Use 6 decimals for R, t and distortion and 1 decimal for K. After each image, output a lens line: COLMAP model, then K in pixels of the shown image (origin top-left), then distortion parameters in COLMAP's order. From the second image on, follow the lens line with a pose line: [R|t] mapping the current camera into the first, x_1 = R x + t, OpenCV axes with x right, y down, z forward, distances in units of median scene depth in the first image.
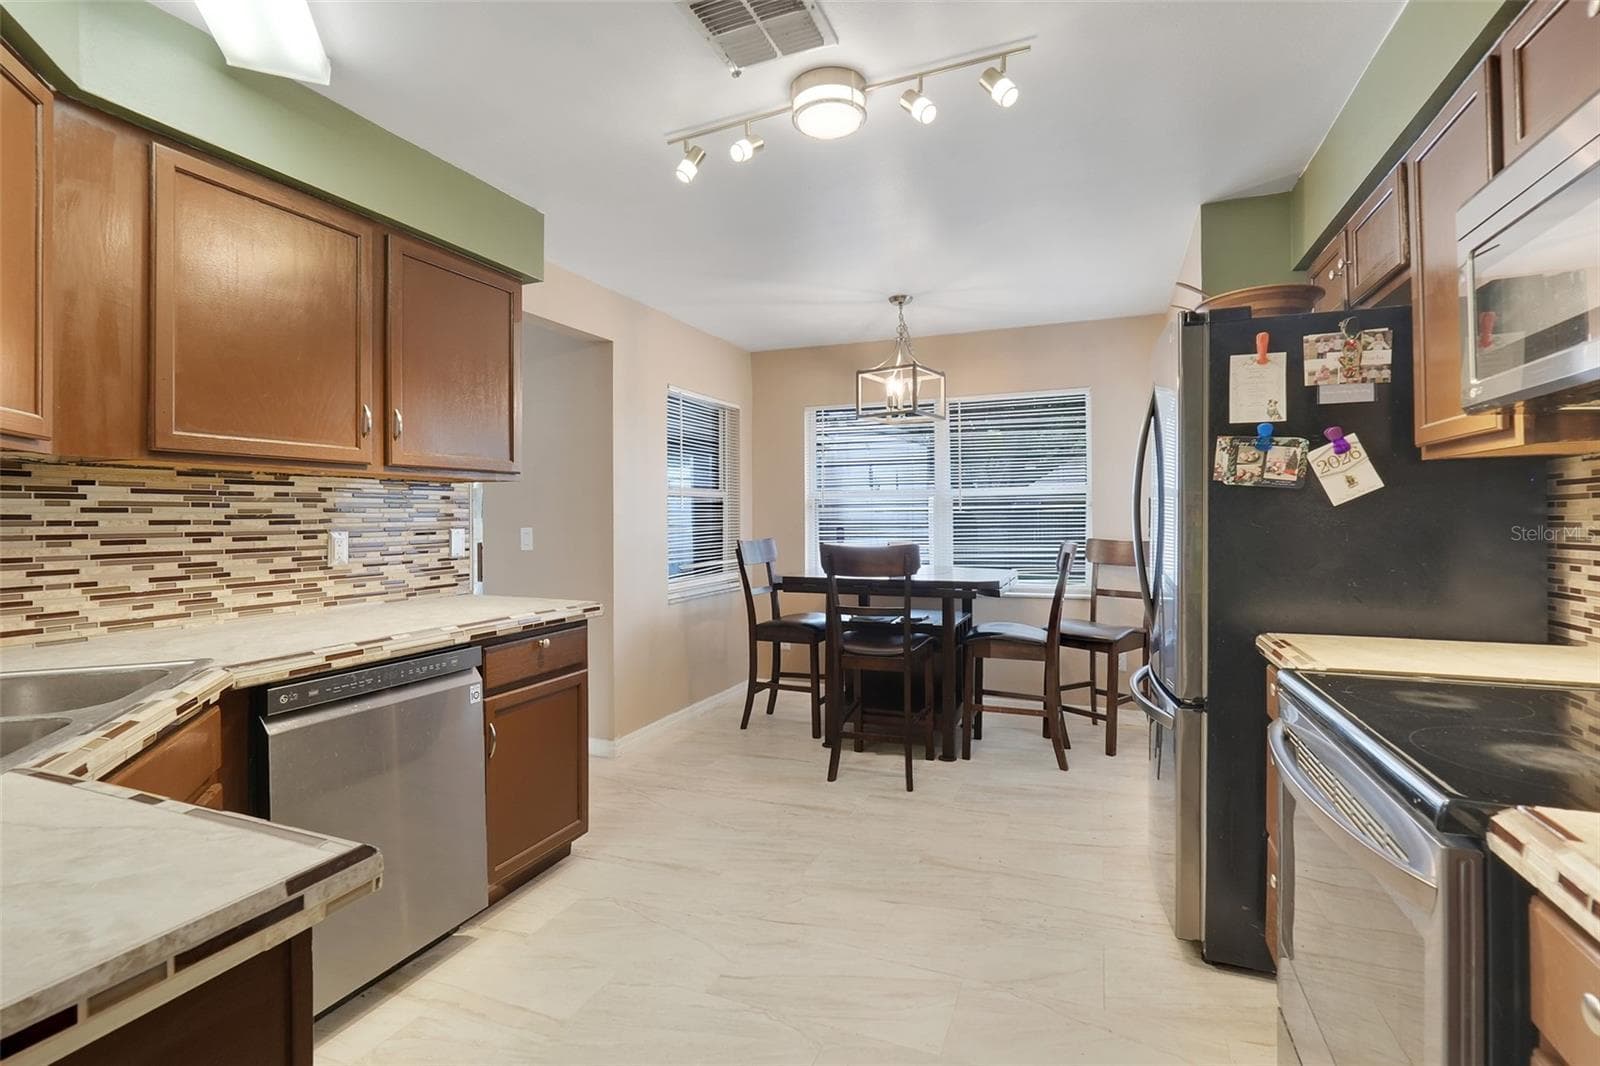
lens RADIAL K [[719.4, 0, 800.5], [0, 719.4, 530.6], [0, 0, 1]] dist [-0.001826, -0.000069]
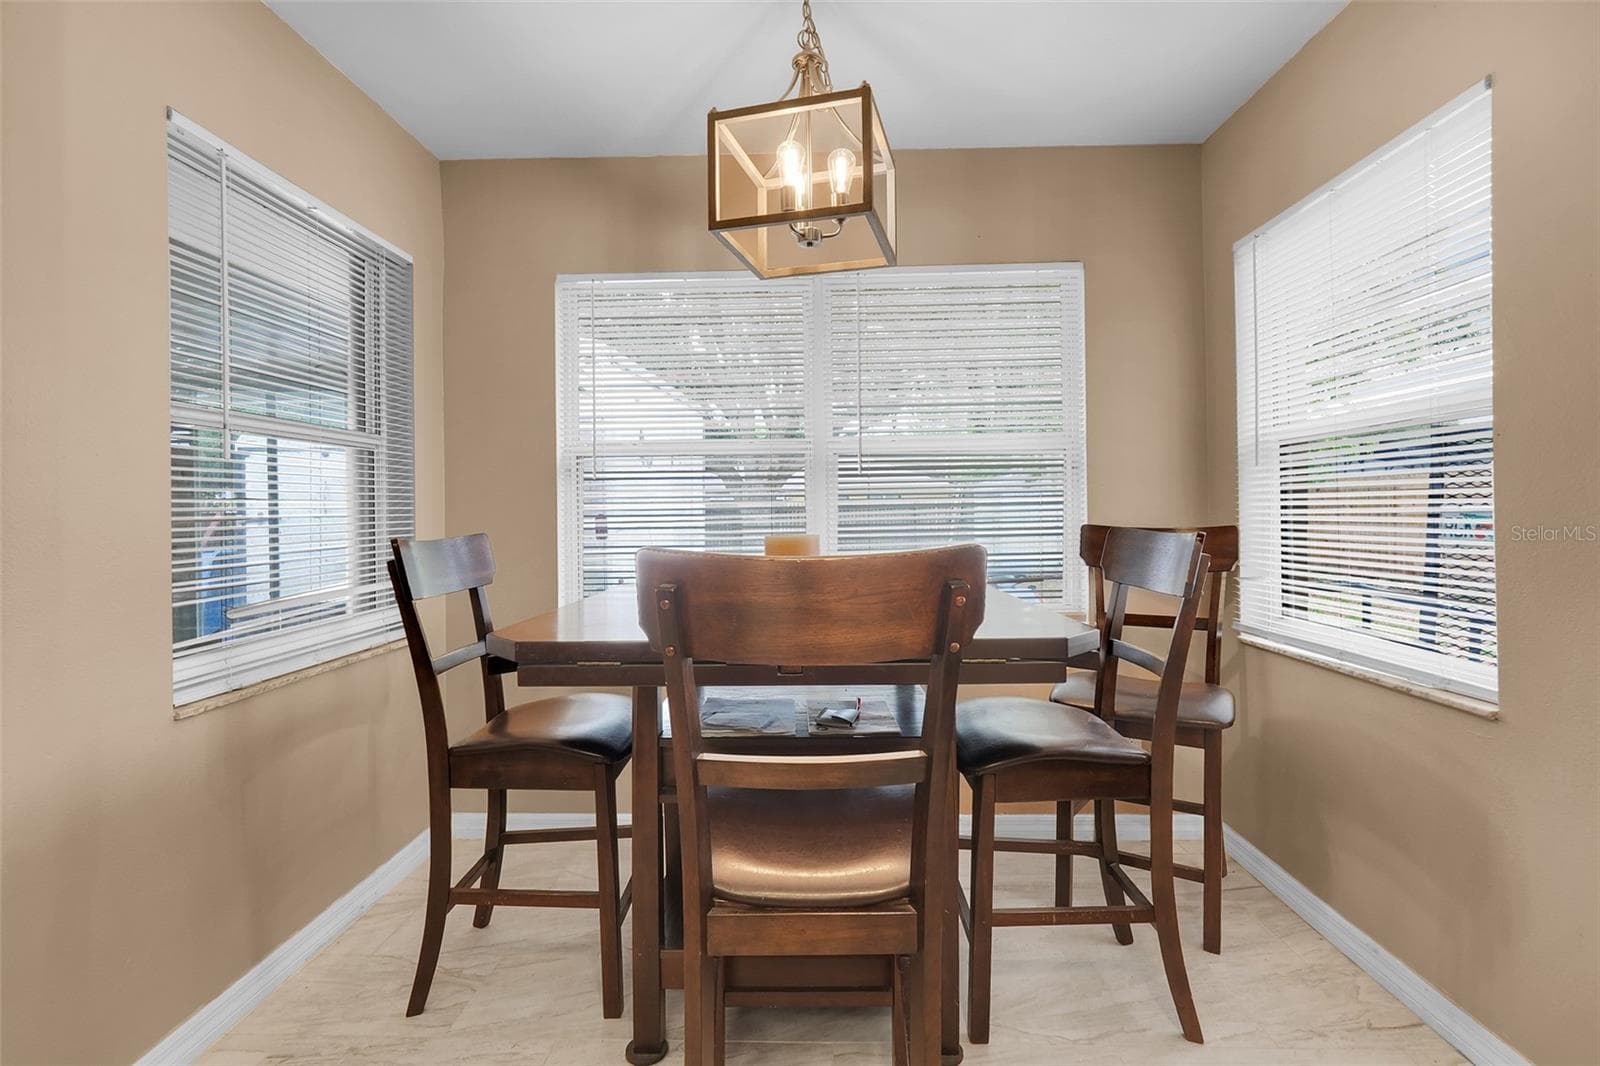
lens RADIAL K [[719.4, 0, 810.3], [0, 719.4, 533.3], [0, 0, 1]] dist [-0.001826, -0.000069]
pose [[0.932448, -0.011741, 0.361113, -0.015937], [0.003050, 0.999692, 0.024629, 0.001431], [-0.361291, -0.021864, 0.932197, 0.556418]]
